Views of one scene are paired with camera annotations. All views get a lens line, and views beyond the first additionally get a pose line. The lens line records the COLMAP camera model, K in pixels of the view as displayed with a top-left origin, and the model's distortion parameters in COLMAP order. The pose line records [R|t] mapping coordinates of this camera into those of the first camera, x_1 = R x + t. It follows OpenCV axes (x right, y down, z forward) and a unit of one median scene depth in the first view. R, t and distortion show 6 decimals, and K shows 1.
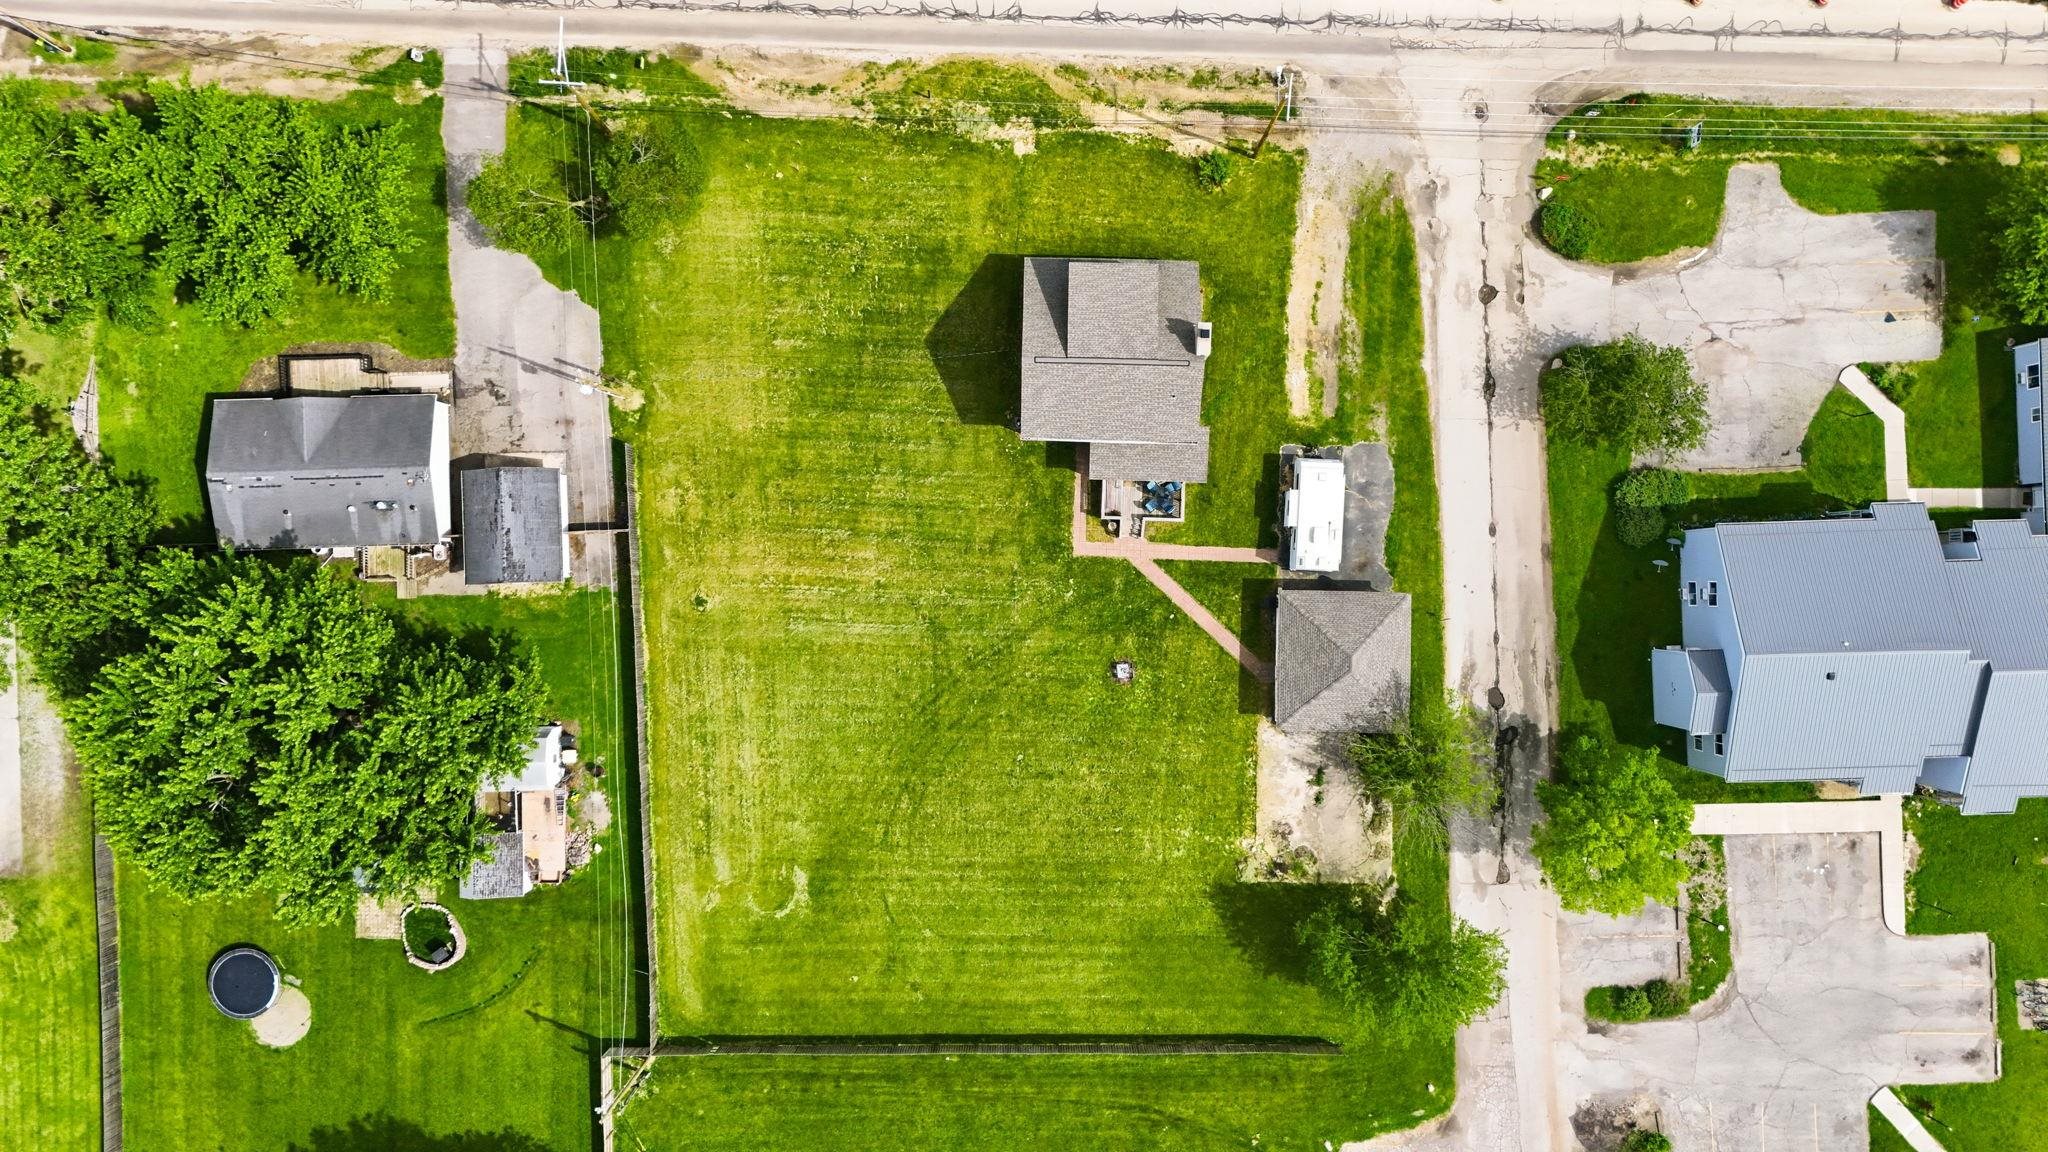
lens RADIAL K [[1499.4, 0, 1035.2], [0, 1499.4, 564.9], [0, 0, 1]] dist [0.064185, -0.054053]
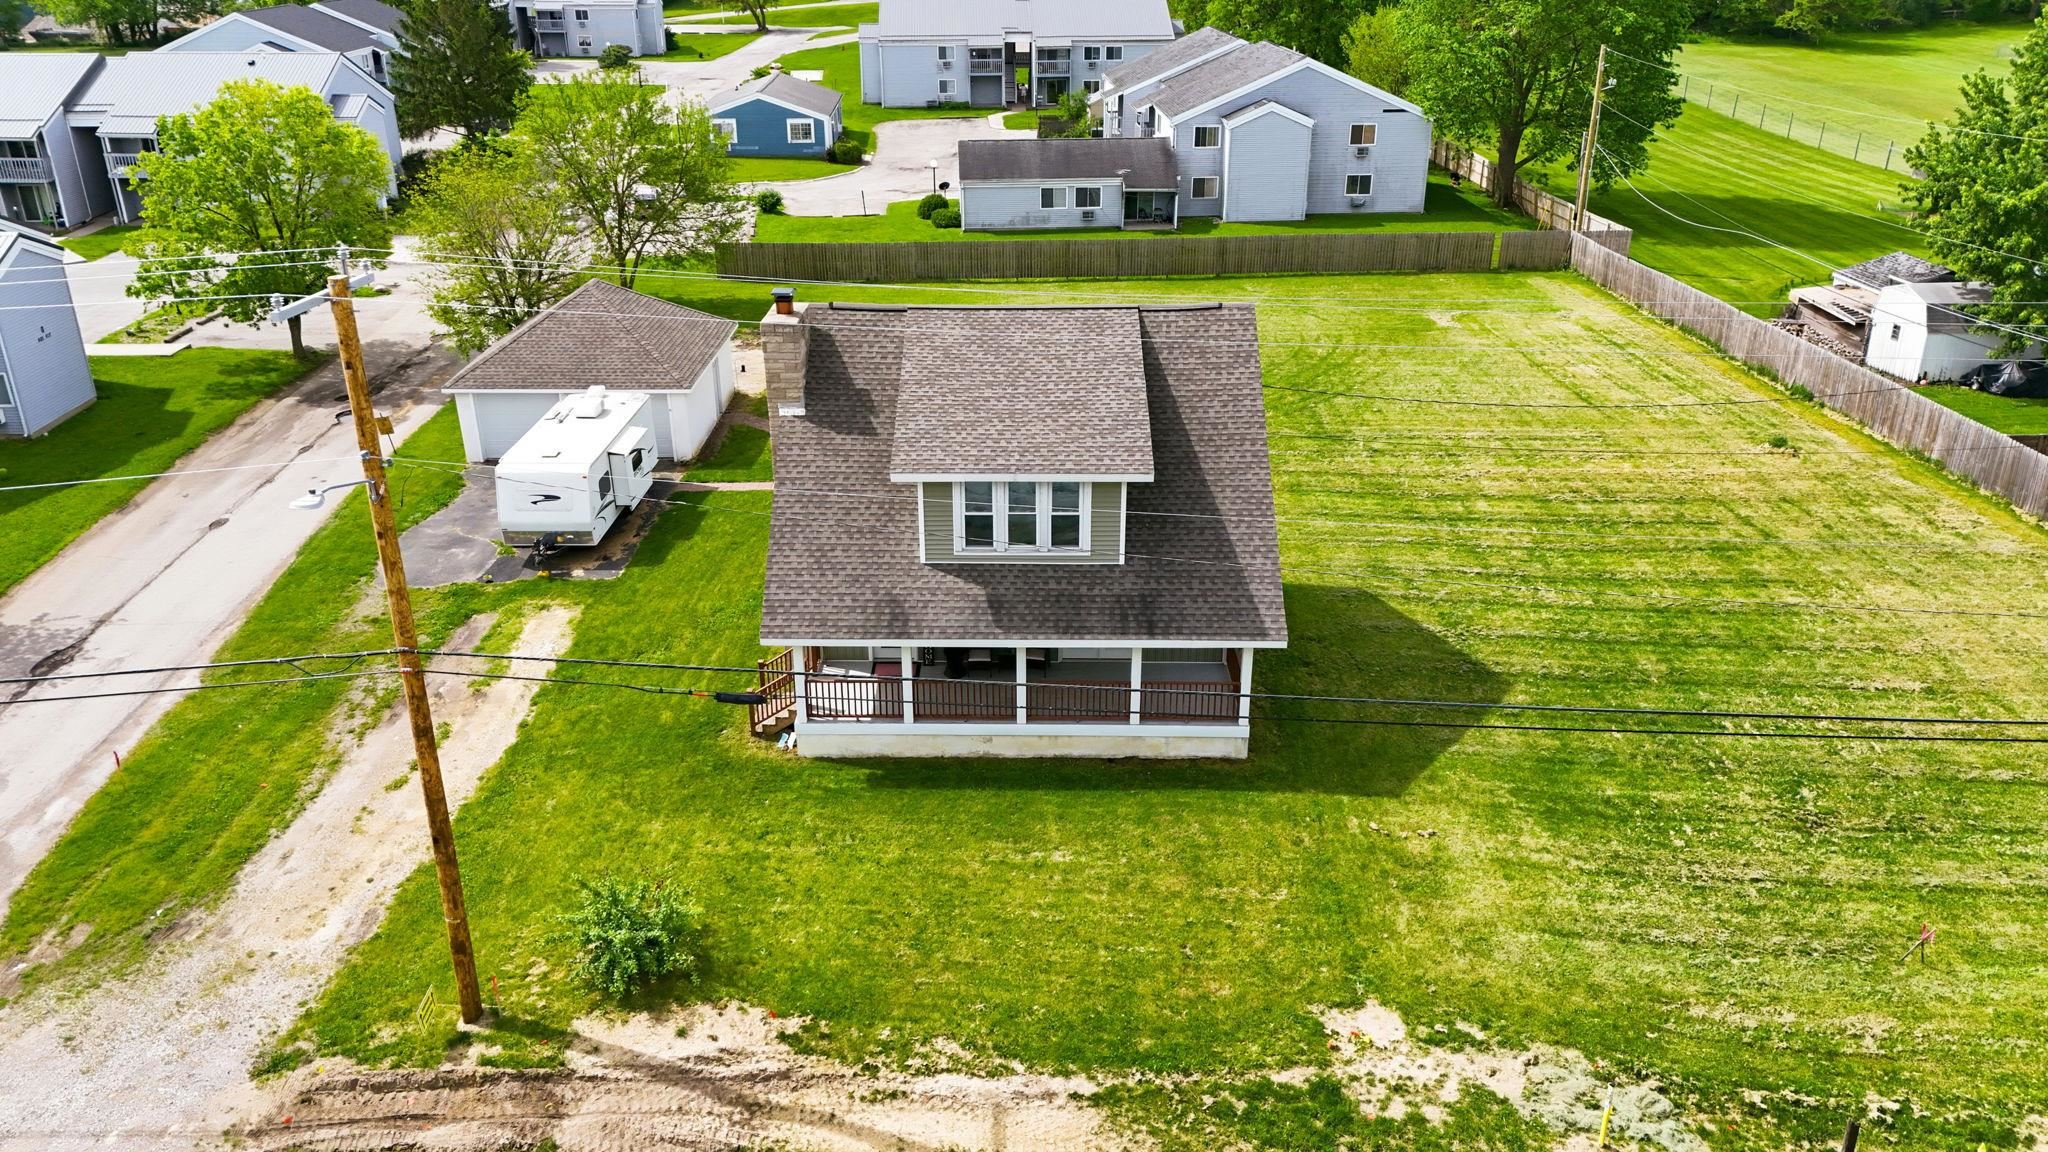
lens RADIAL K [[1499.4, 0, 1022.2], [0, 1499.4, 567.5], [0, 0, 1]] dist [0.064185, -0.054053]
pose [[-0.999731, 0.021292, -0.009171, 0.051012], [-0.016947, -0.401232, 0.915820, -0.477748], [0.015820, 0.915729, 0.401485, 0.821854]]
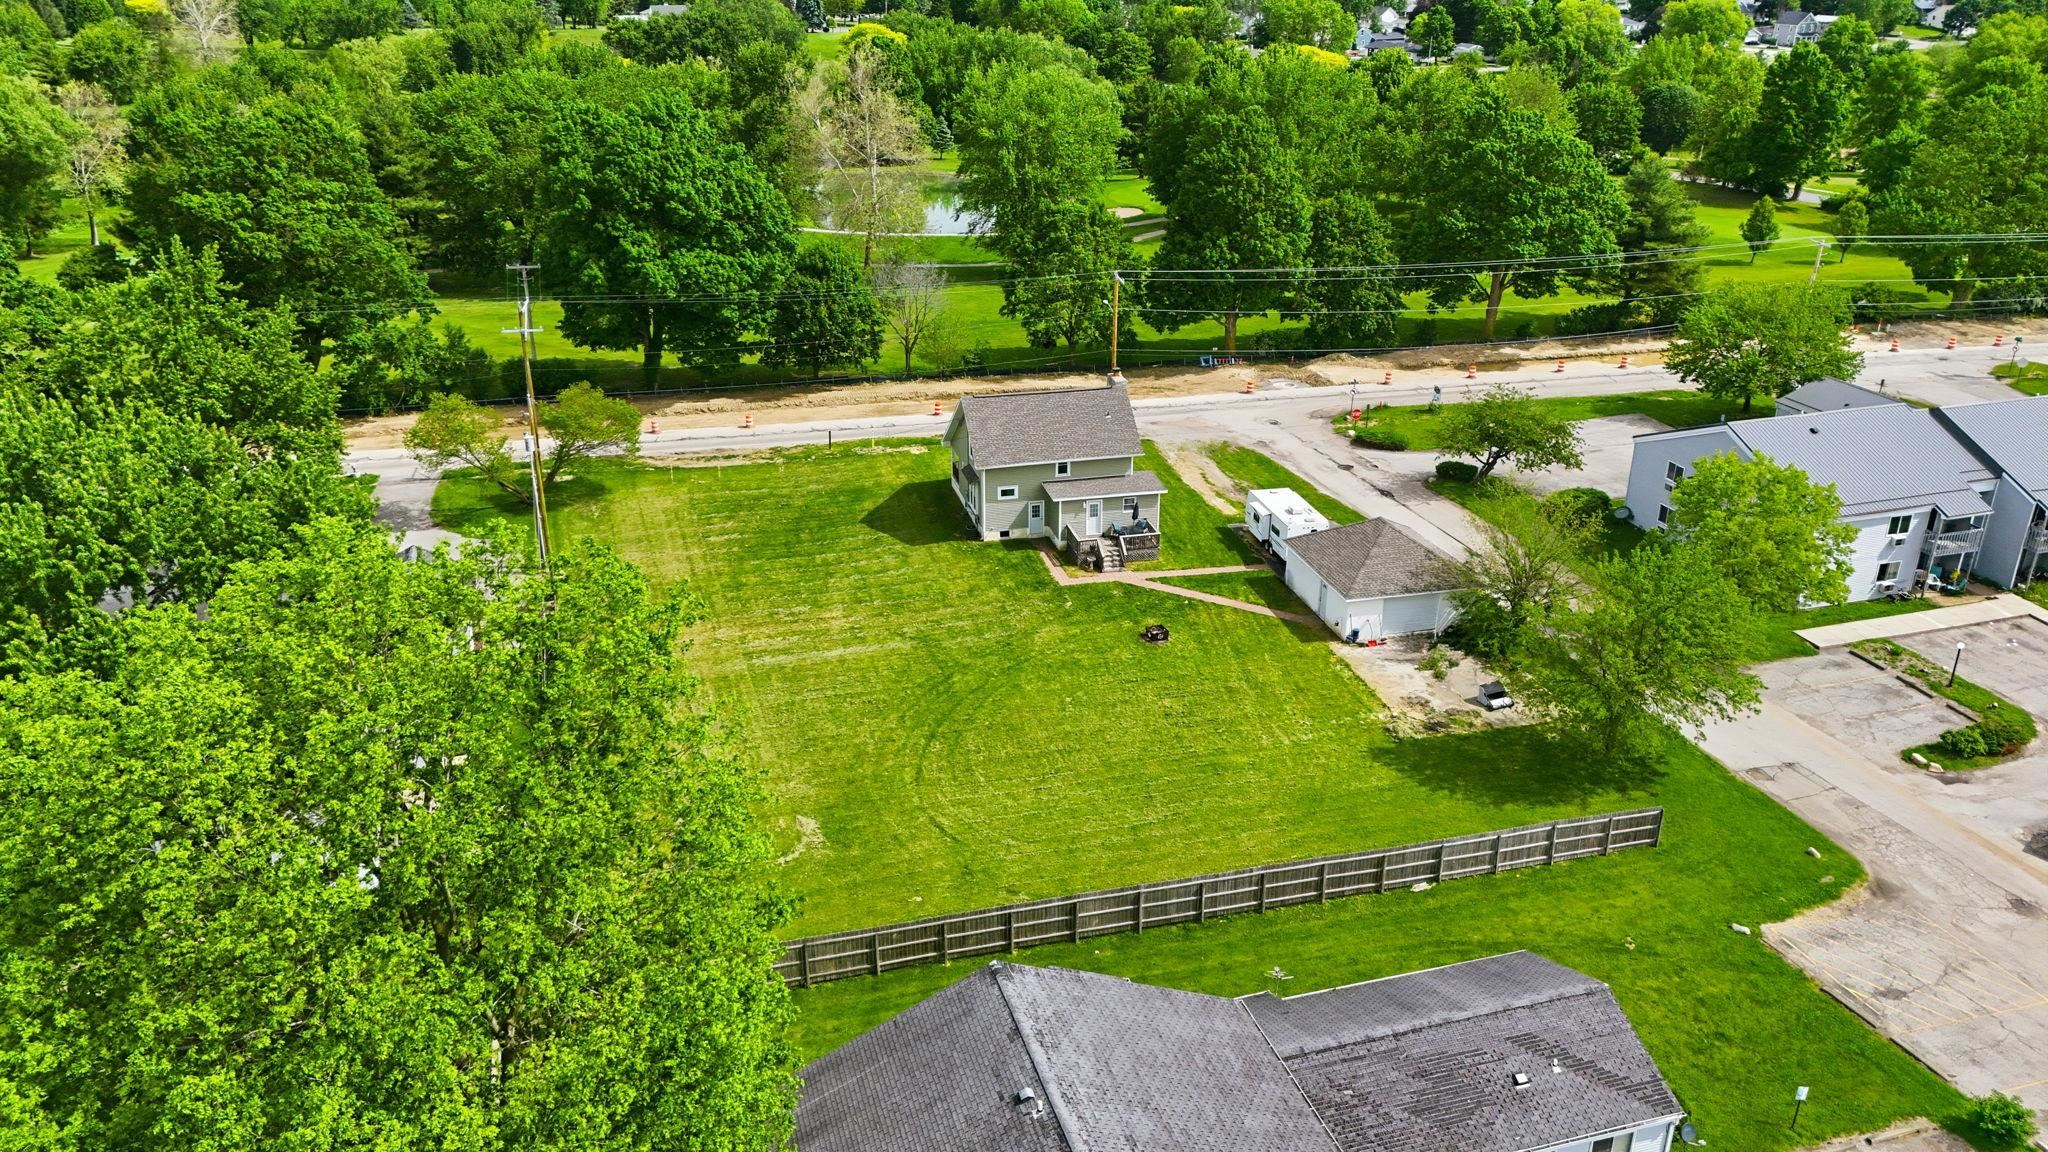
lens RADIAL K [[1499.4, 0, 1024.4], [0, 1499.4, 595.4], [0, 0, 1]] dist [0.064185, -0.054053]
pose [[0.965069, -0.095663, 0.243904, -0.217537], [0.261729, 0.393860, -0.881120, 0.789439], [-0.011773, 0.914179, 0.405140, 0.634528]]
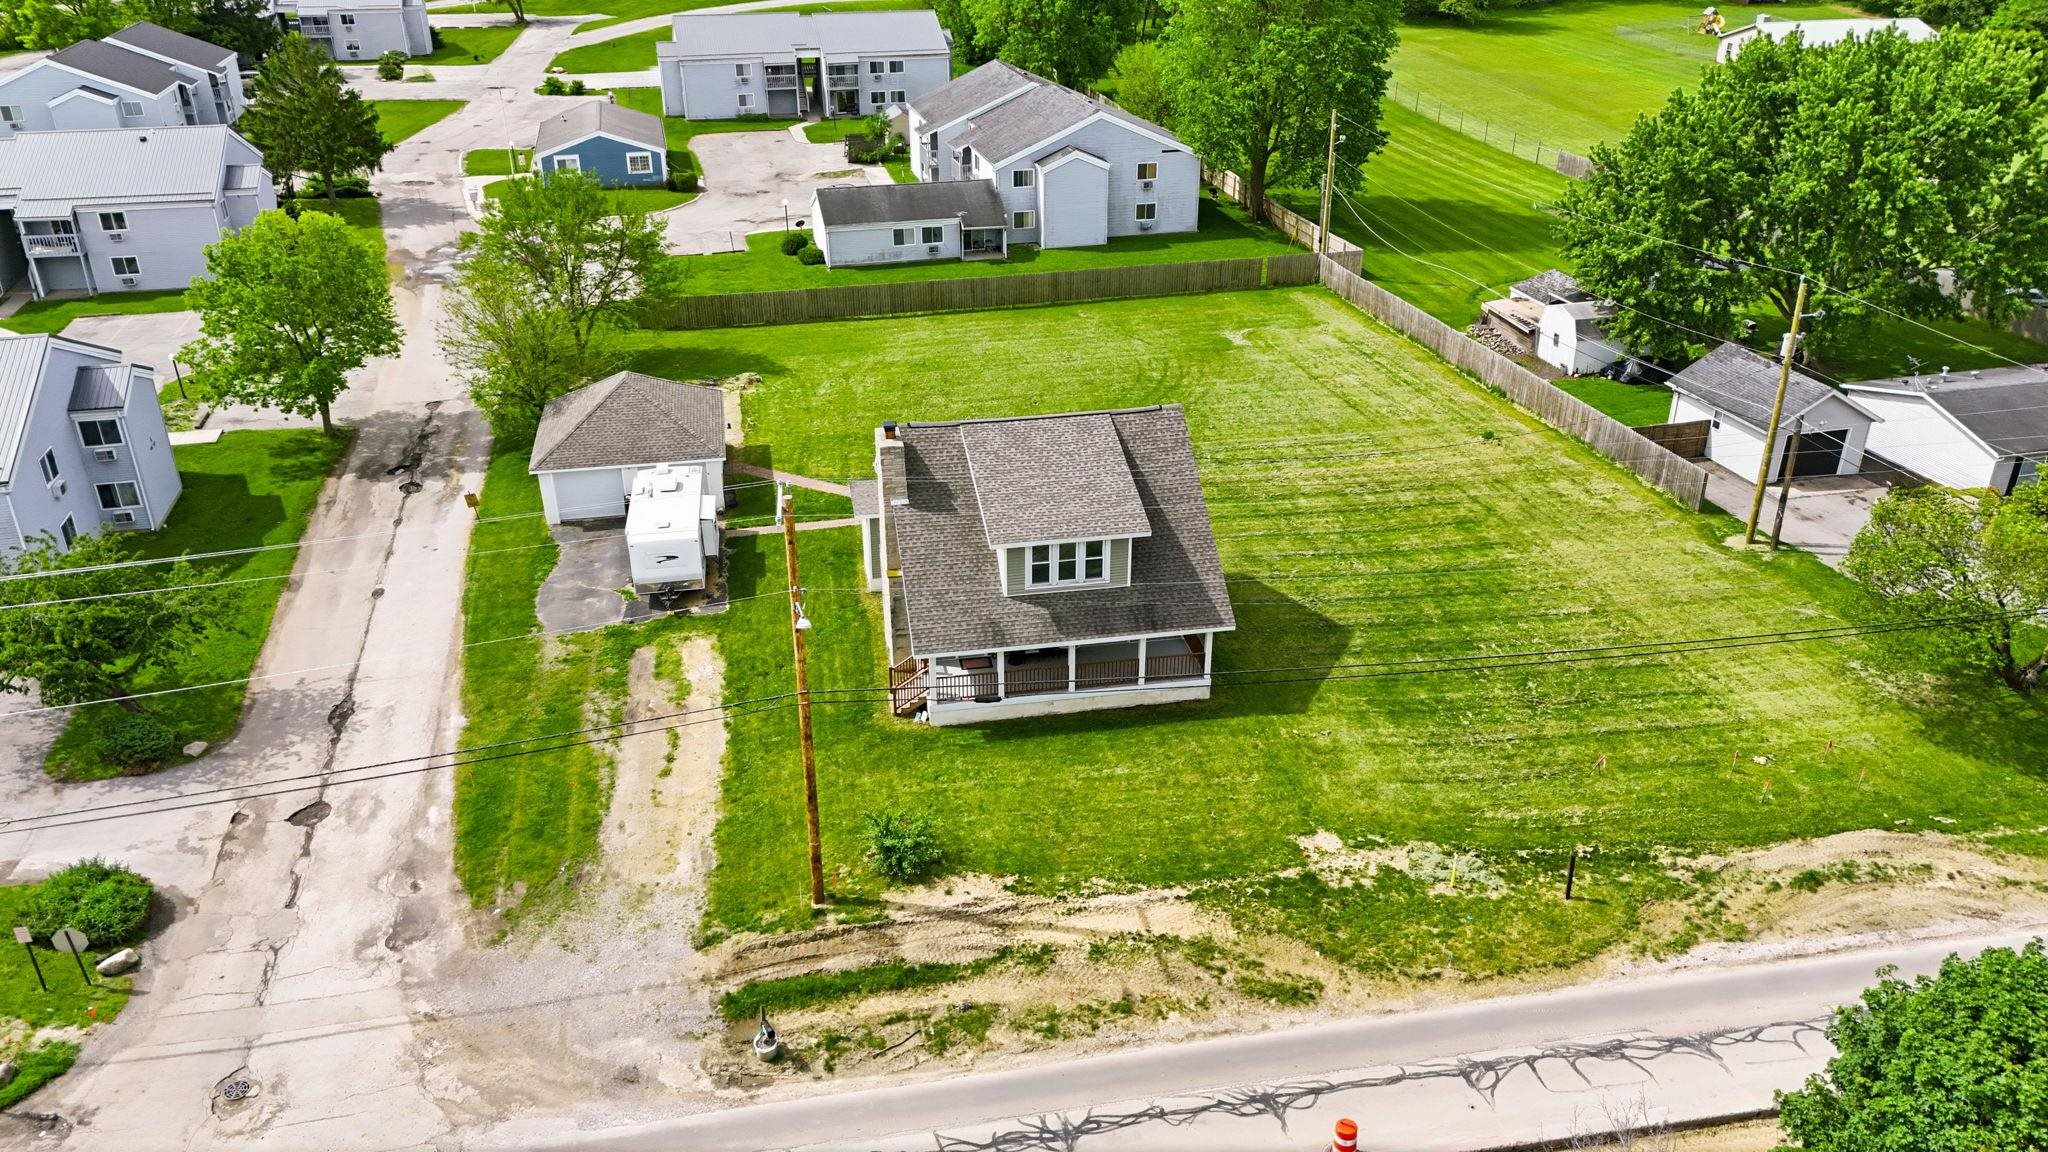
lens RADIAL K [[1499.4, 0, 1016.4], [0, 1499.4, 561.0], [0, 0, 1]] dist [0.064185, -0.054053]
pose [[-0.977755, 0.107588, -0.180058, 0.156329], [-0.209110, -0.432887, 0.876859, -0.621769], [0.016395, 0.895005, 0.445755, 0.713214]]
